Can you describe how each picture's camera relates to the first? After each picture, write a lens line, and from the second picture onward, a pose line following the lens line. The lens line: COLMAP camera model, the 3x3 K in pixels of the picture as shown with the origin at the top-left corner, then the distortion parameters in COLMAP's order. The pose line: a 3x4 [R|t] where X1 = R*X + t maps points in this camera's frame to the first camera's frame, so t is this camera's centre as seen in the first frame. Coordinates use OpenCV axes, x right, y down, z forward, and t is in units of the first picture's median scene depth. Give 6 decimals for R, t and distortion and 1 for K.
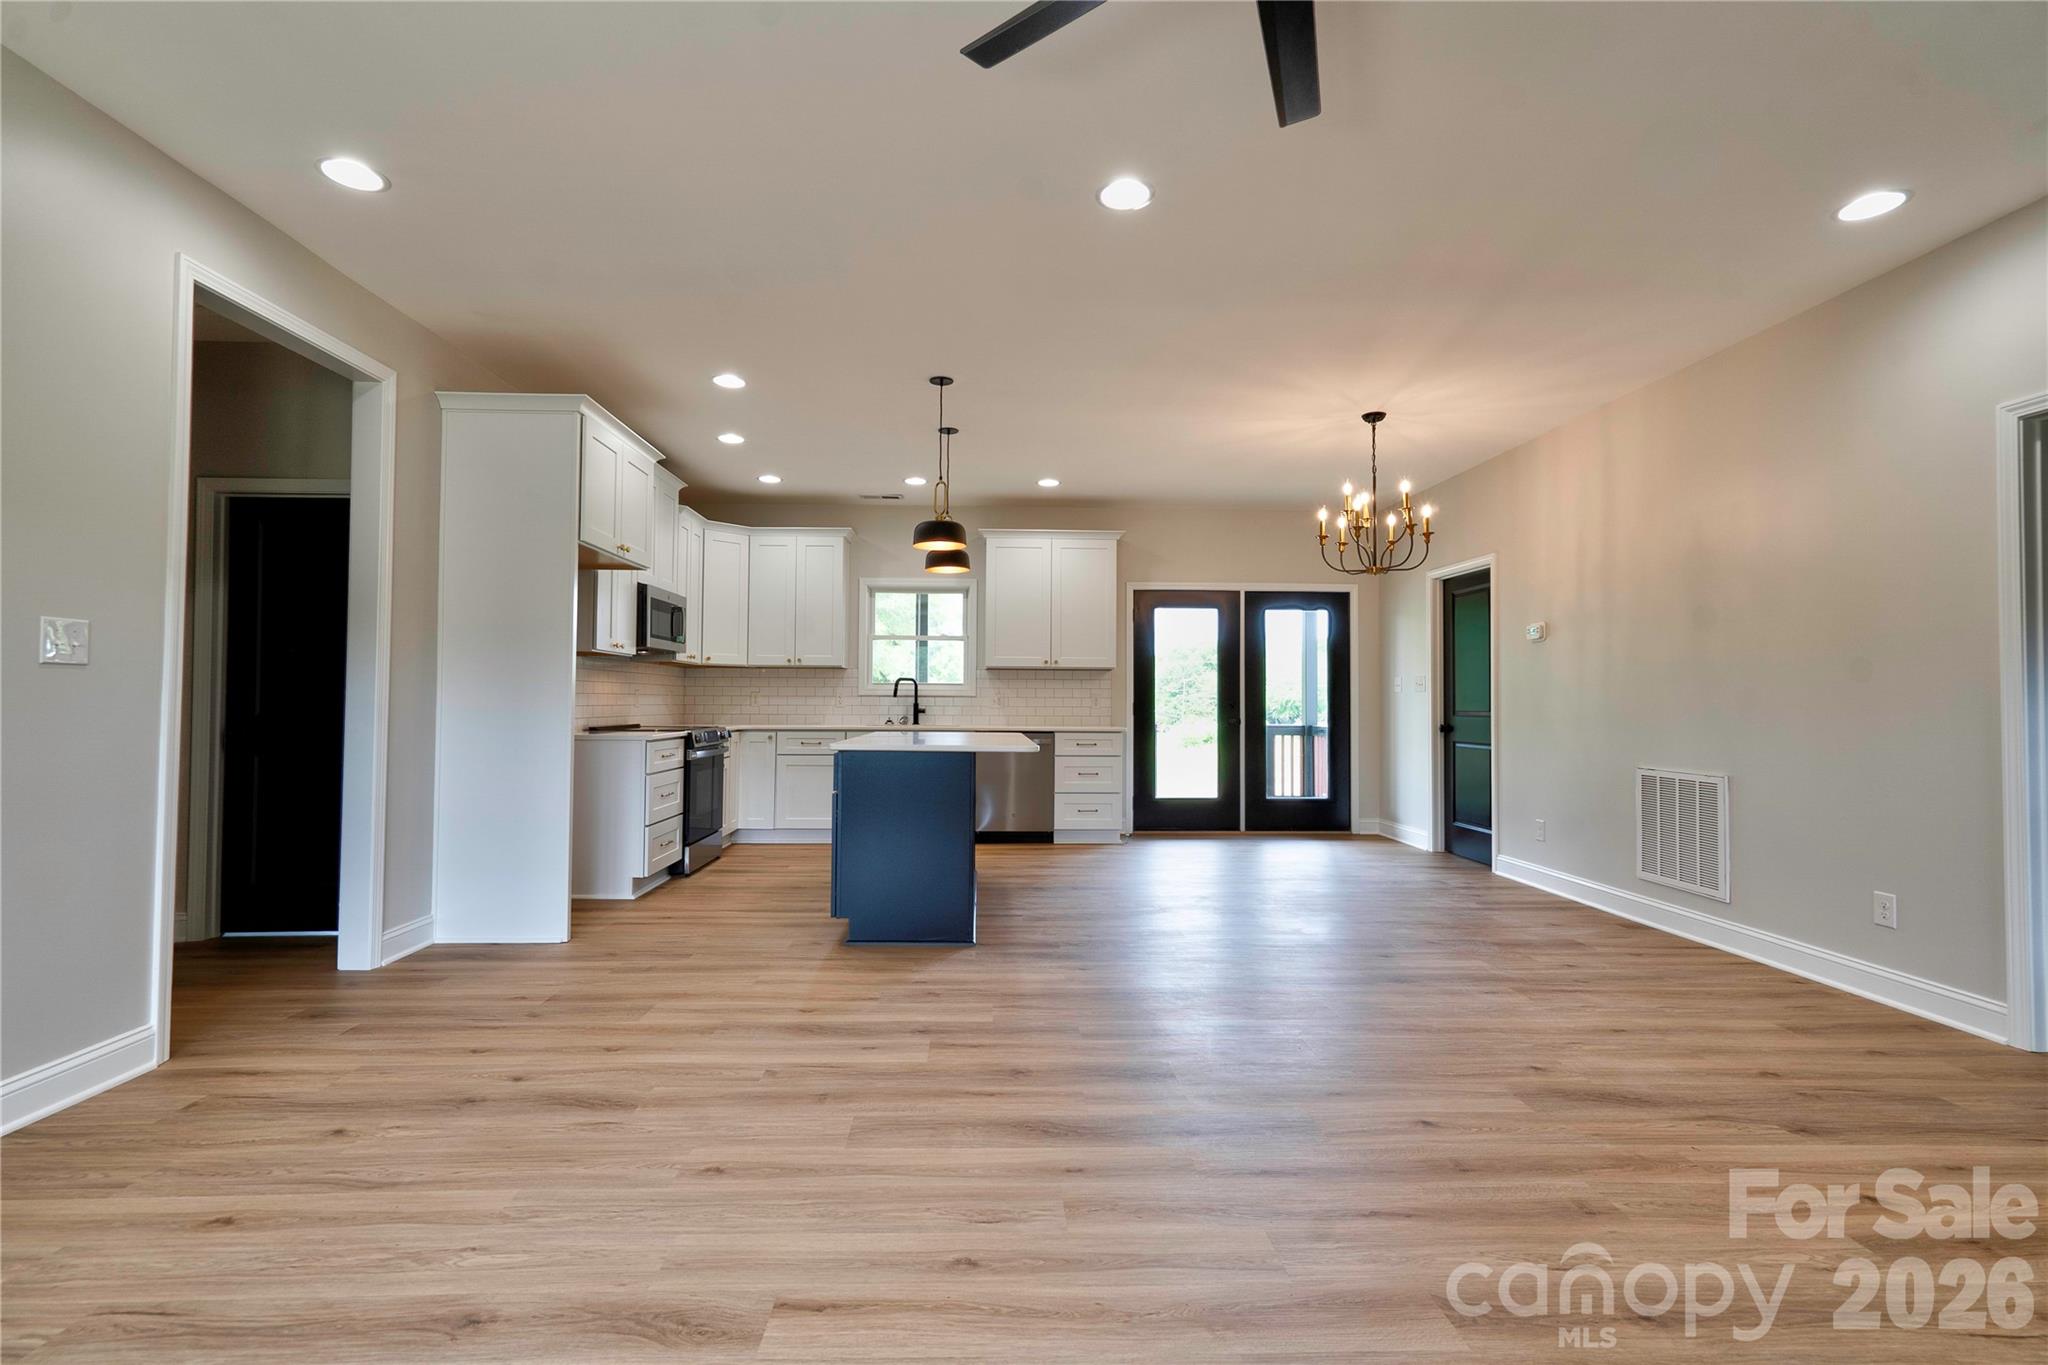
lens RADIAL K [[937.4, 0, 989.2], [0, 937.4, 686.2], [0, 0, 1]] dist [0.000683, 0.008670]
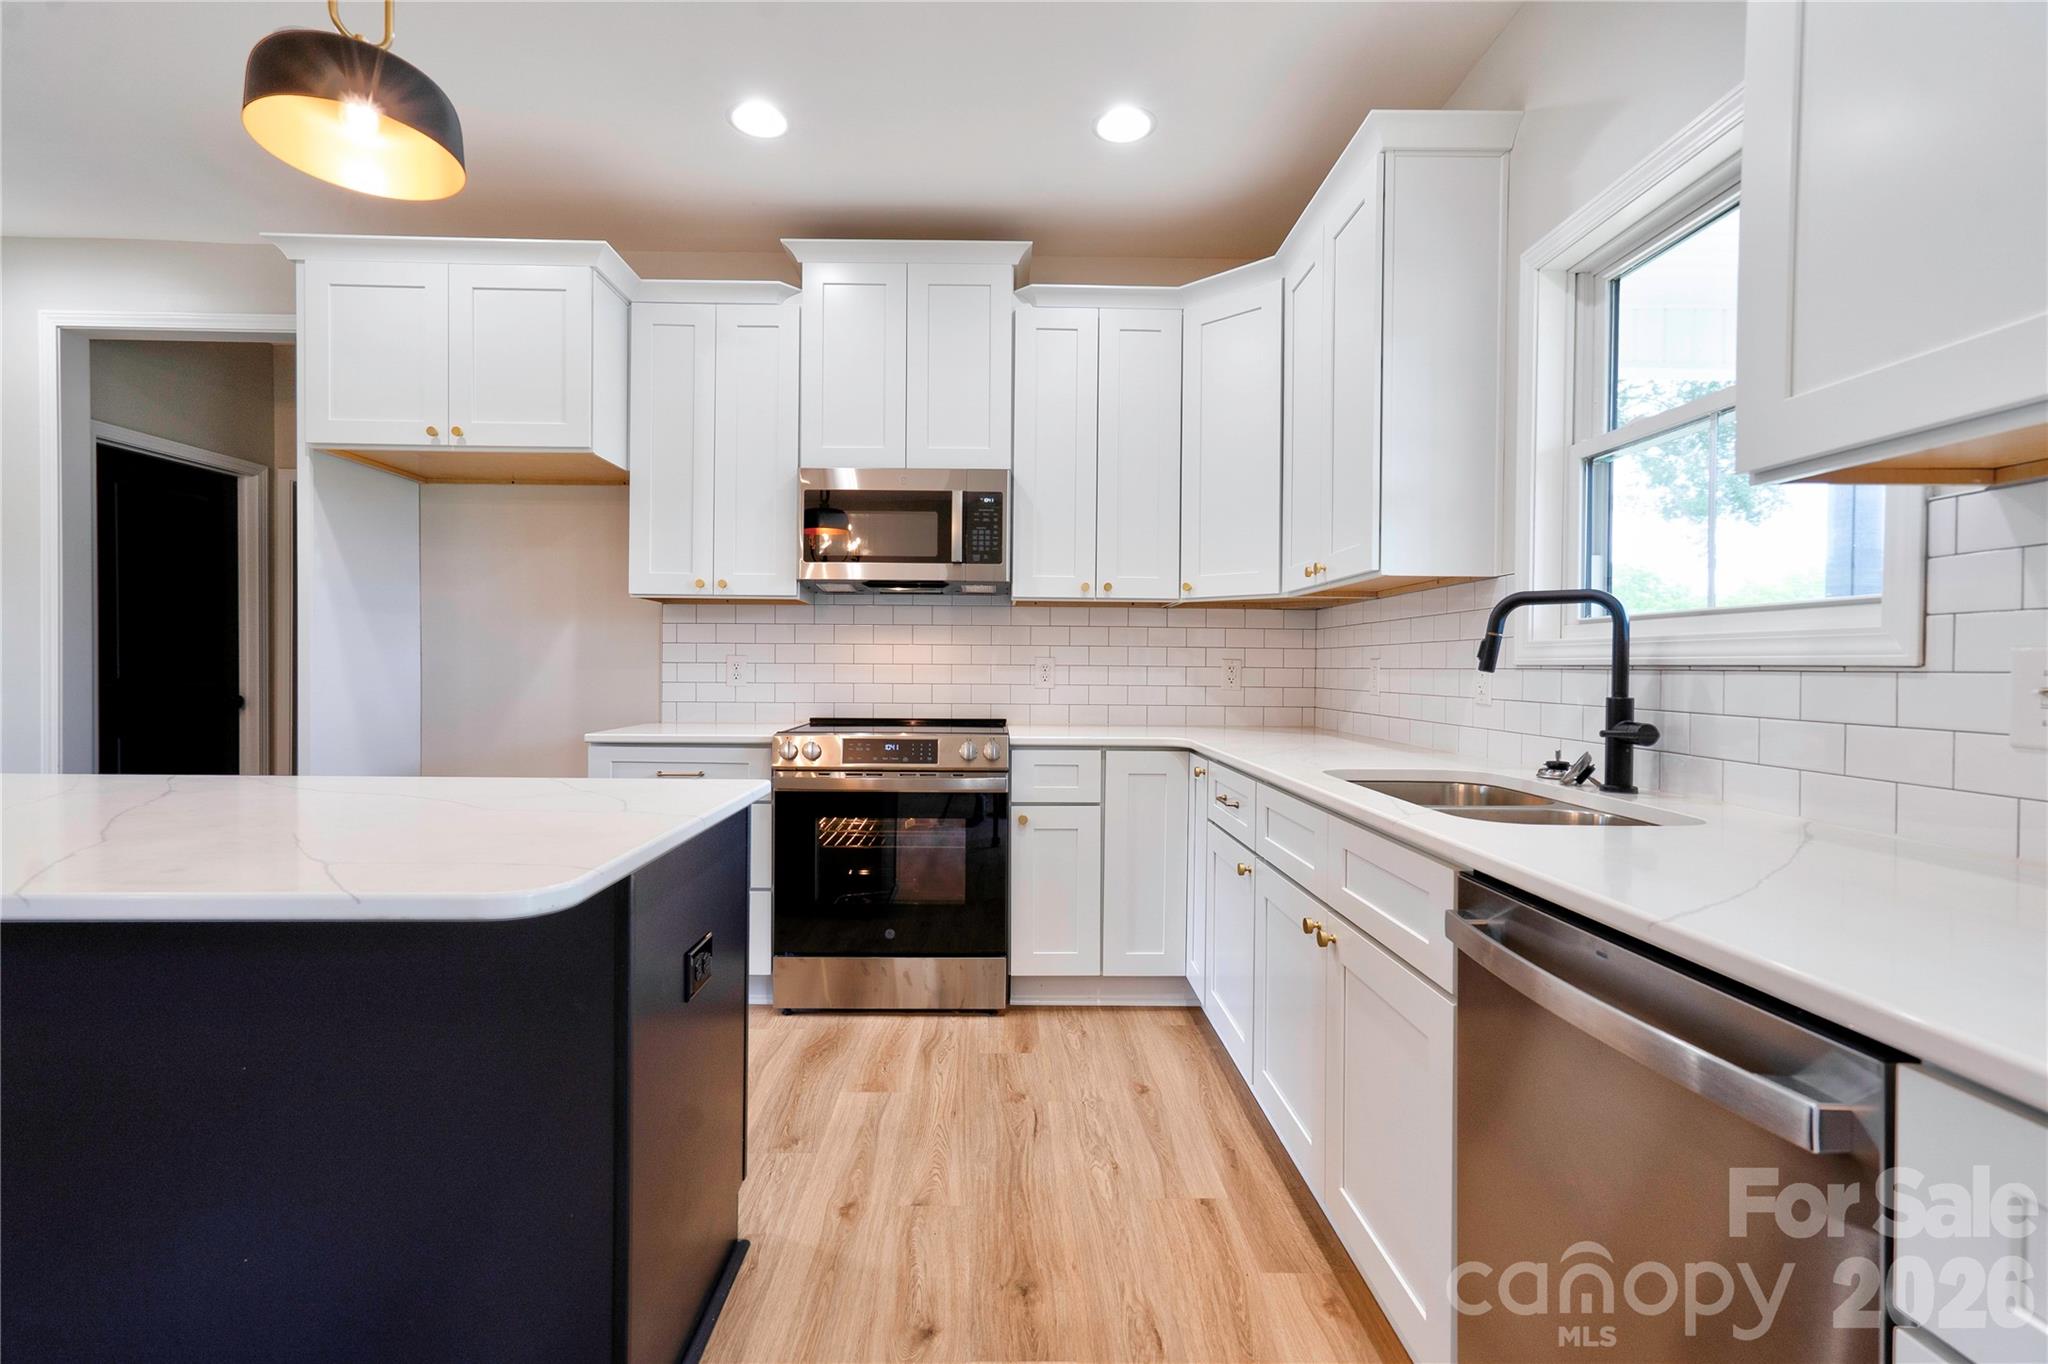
lens RADIAL K [[943.5, 0, 1010.8], [0, 943.5, 676.5], [0, 0, 1]] dist [-0.012702, 0.001390]
pose [[0.000075, 0.005316, -0.999986, 0.191204], [0.007466, 0.999958, 0.005317, 0.013230], [0.999972, -0.007466, 0.000035, 1.078926]]
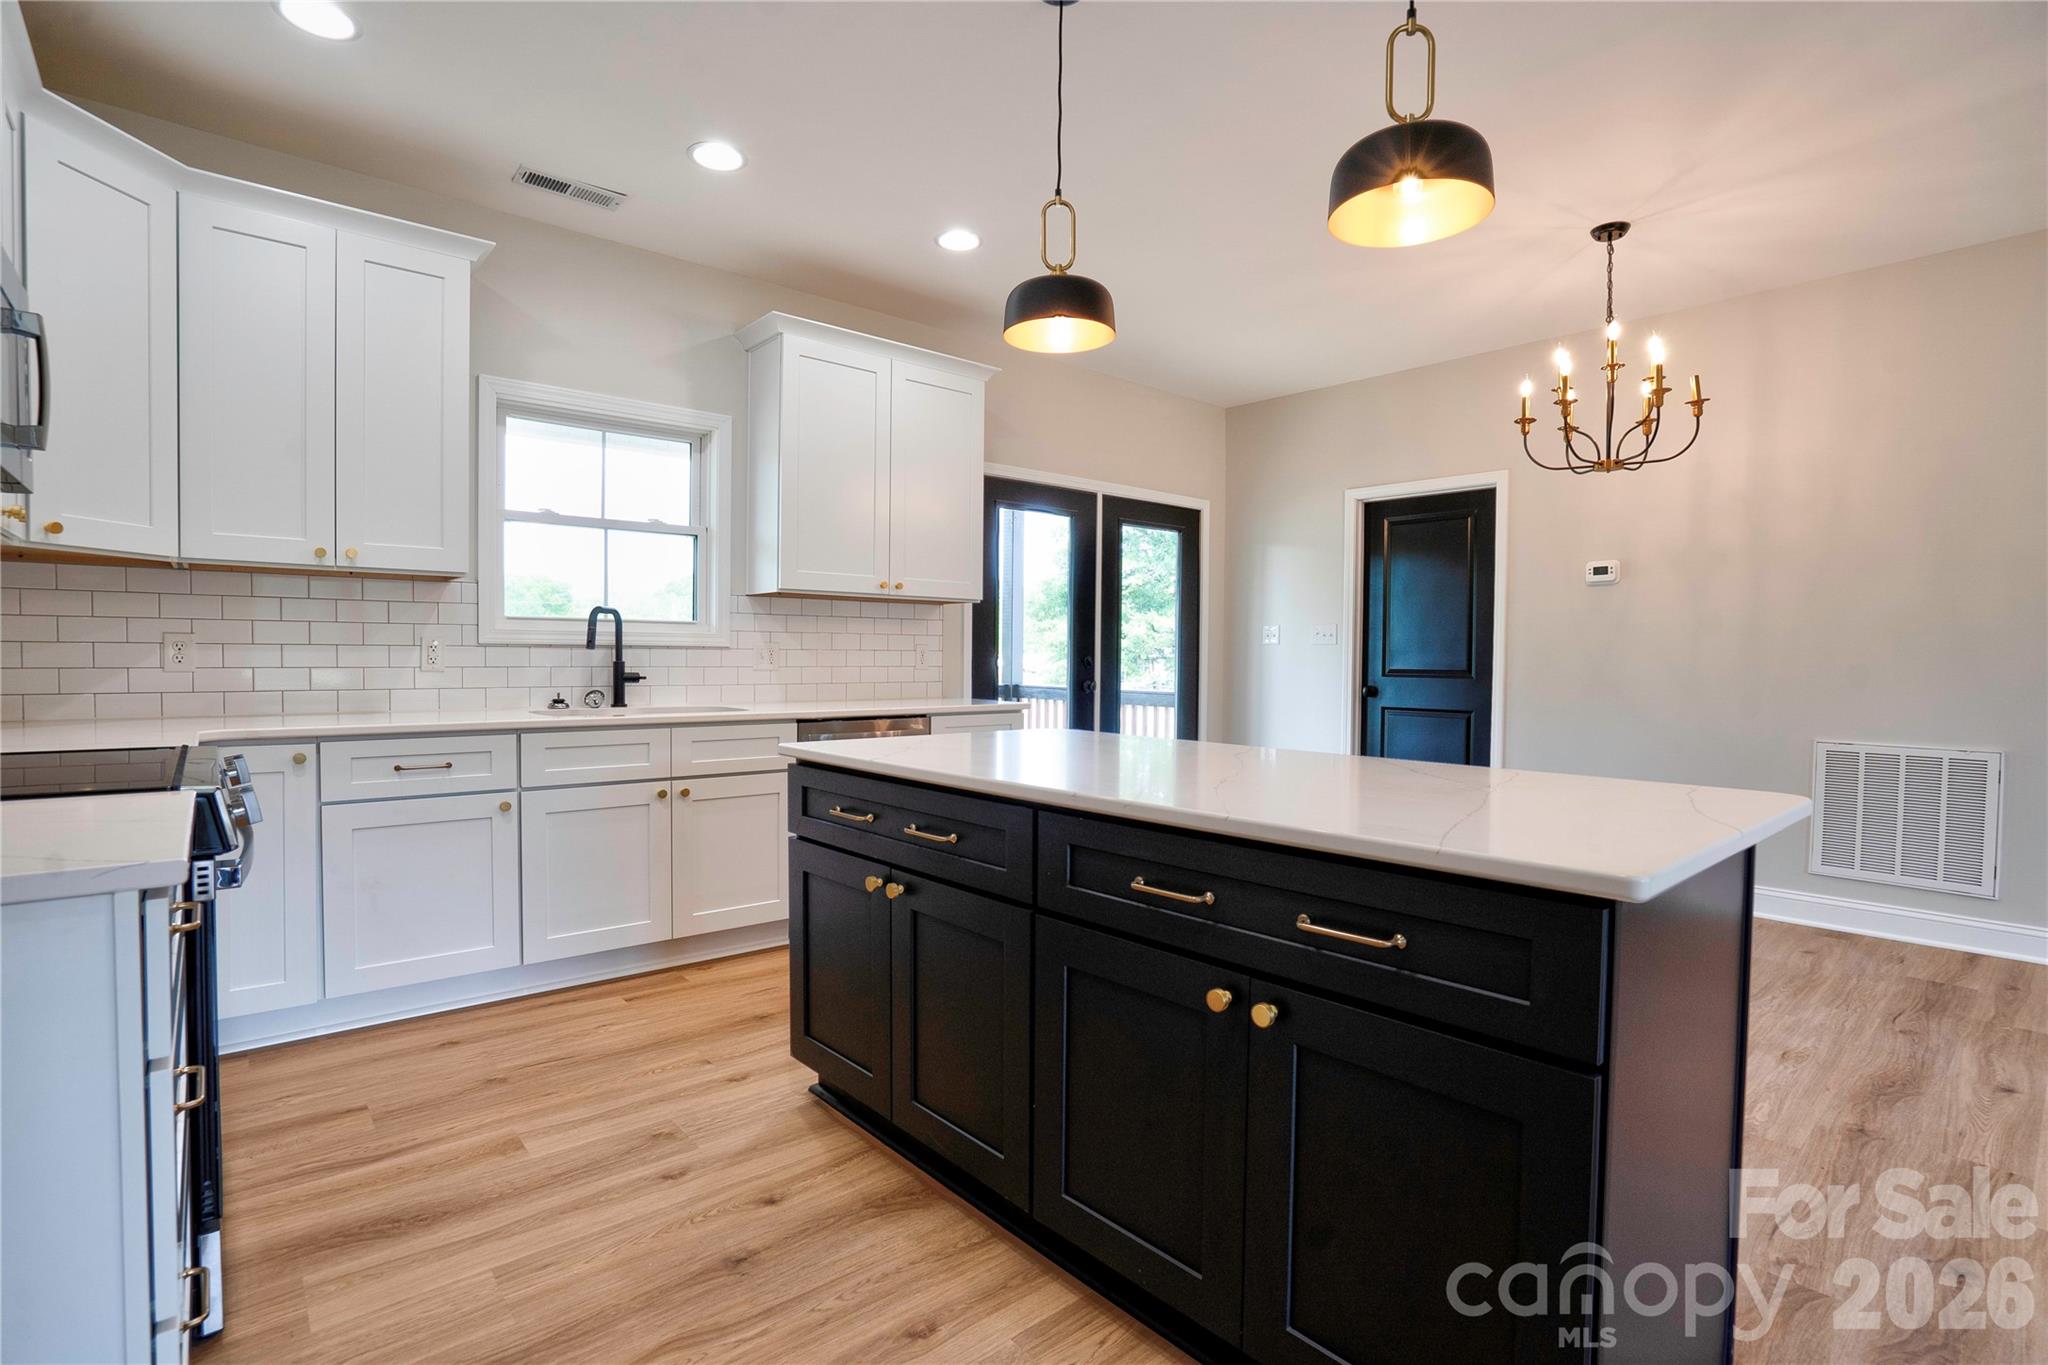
lens RADIAL K [[971.5, 0, 1010.0], [0, 971.5, 681.5], [0, 0, 1]] dist [-0.051295, 0.023601]
pose [[0.767213, -0.018217, 0.641134, -0.301665], [-0.013509, 0.998916, 0.044549, 0.005094], [-0.641250, -0.042839, 0.766135, 0.635566]]
